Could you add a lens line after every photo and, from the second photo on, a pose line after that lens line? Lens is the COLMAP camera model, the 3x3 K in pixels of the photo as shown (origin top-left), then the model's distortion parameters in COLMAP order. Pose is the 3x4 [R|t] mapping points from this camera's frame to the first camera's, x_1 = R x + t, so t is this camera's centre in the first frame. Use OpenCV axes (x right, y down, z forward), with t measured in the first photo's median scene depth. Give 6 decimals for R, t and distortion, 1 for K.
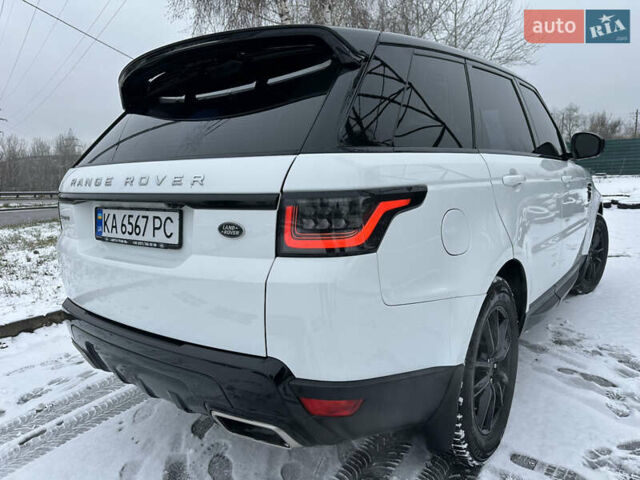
lens RADIAL K [[469.9, 0, 320.0], [0, 469.9, 240.0], [0, 0, 1]] dist [0.005100, -0.008294]
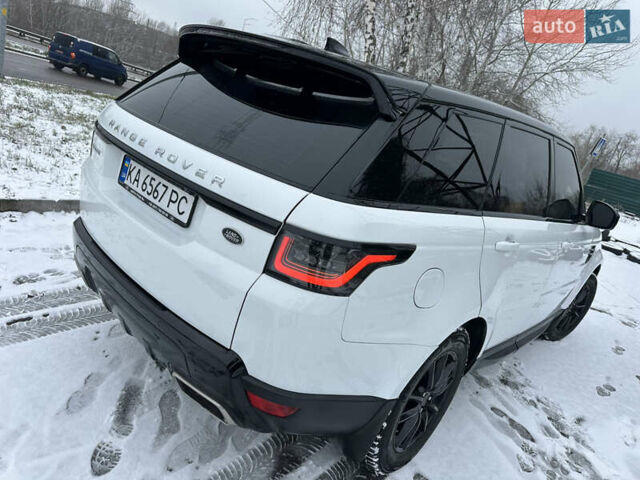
lens RADIAL K [[469.9, 0, 320.0], [0, 469.9, 240.0], [0, 0, 1]] dist [0.005100, -0.008294]
pose [[0.948713, 0.316138, 0.000971, 0.006644], [-0.313710, 0.941039, 0.126617, -0.144444], [0.039115, -0.120428, 0.991951, -0.068323]]
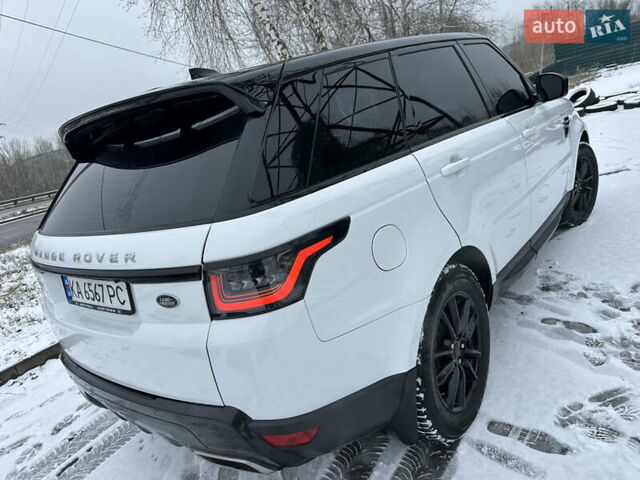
lens RADIAL K [[469.3, 0, 319.1], [0, 469.3, 245.0], [0, 0, 1]] dist [0.003944, -0.004749]
pose [[0.982650, -0.176476, -0.057055, 0.155868], [0.182262, 0.975794, 0.120859, -0.140736], [0.034345, -0.129161, 0.991029, -0.027745]]
